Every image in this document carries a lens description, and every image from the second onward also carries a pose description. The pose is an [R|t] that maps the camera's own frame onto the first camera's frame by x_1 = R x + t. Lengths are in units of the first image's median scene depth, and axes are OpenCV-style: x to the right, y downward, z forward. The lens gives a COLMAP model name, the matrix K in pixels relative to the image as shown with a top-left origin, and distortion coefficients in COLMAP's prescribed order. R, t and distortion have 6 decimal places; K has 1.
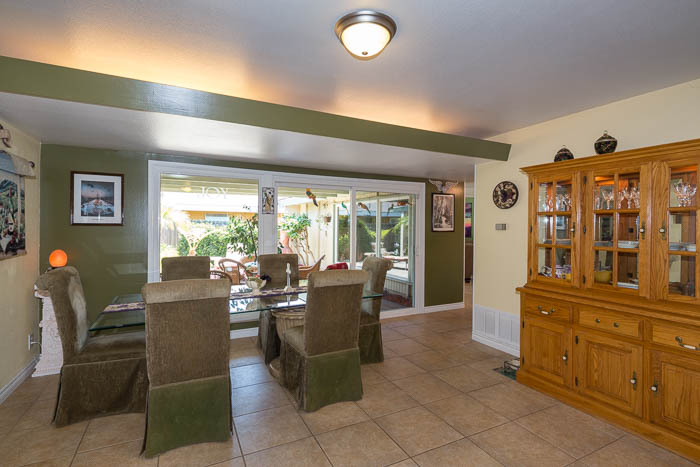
lens RADIAL K [[344.4, 0, 352.6], [0, 344.4, 229.5], [0, 0, 1]] dist [0.004078, -0.001128]
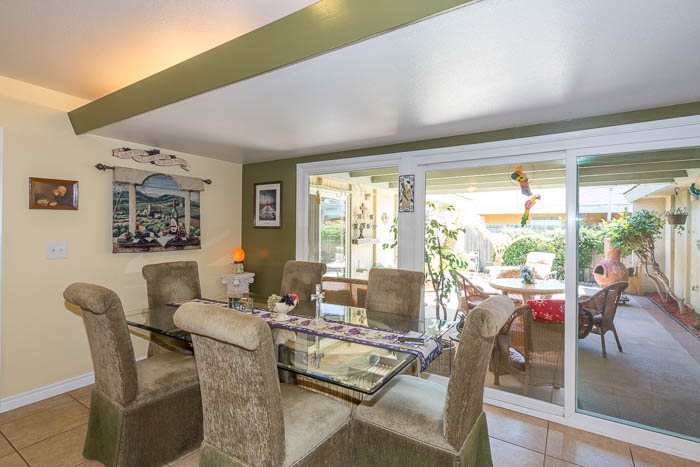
lens RADIAL K [[344.4, 0, 346.9], [0, 344.4, 230.2], [0, 0, 1]] dist [0.004078, -0.001128]
pose [[0.487309, 0.001476, -0.873228, 0.386038], [-0.014014, 0.999883, -0.006131, -0.001751], [0.873117, 0.015225, 0.487273, 0.661467]]
